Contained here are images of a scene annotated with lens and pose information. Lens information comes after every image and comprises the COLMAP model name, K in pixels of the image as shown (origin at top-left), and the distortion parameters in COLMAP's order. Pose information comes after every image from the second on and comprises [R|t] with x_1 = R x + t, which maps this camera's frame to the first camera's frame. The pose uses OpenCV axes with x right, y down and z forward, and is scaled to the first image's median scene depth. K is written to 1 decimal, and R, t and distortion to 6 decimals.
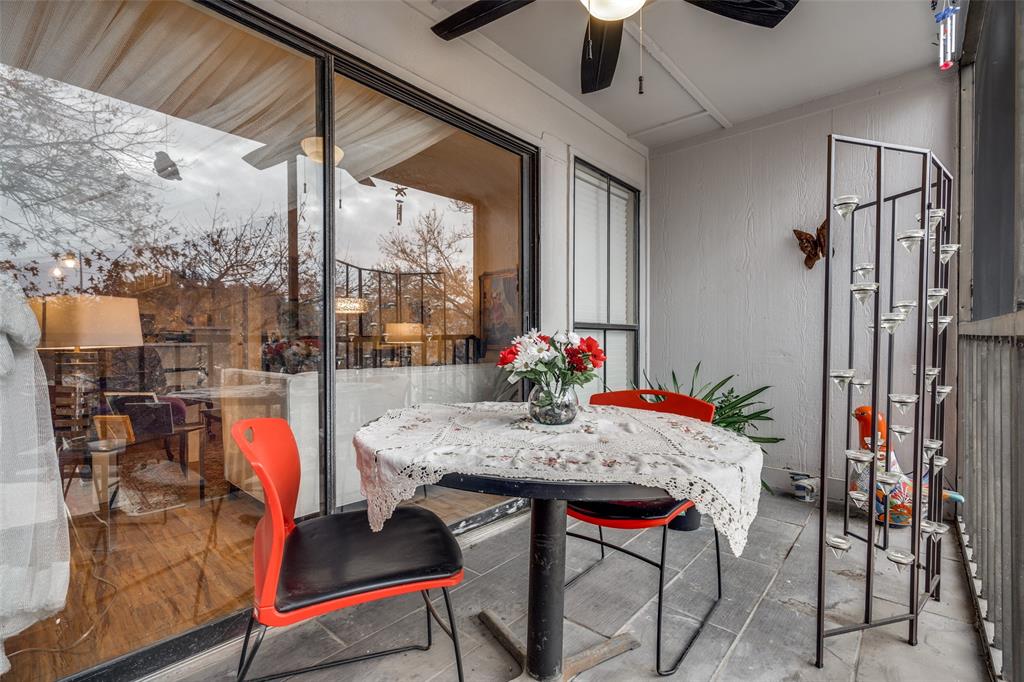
lens RADIAL K [[466.7, 0, 510.8], [0, 466.7, 344.6], [0, 0, 1]] dist [-0.004117, 0.003608]
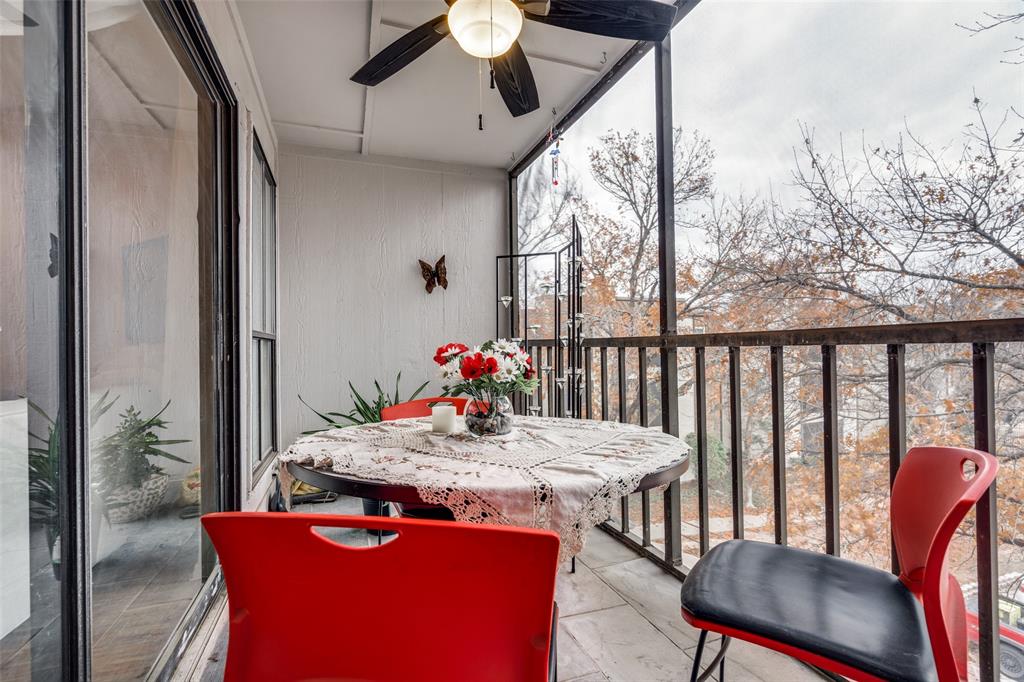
lens RADIAL K [[466.7, 0, 510.9], [0, 466.7, 345.9], [0, 0, 1]] dist [-0.004117, 0.003608]
pose [[0.482714, 0.003921, 0.875769, -0.345092], [0.013366, 0.999841, -0.011844, -0.004184], [-0.875676, 0.017423, 0.482584, 0.213211]]
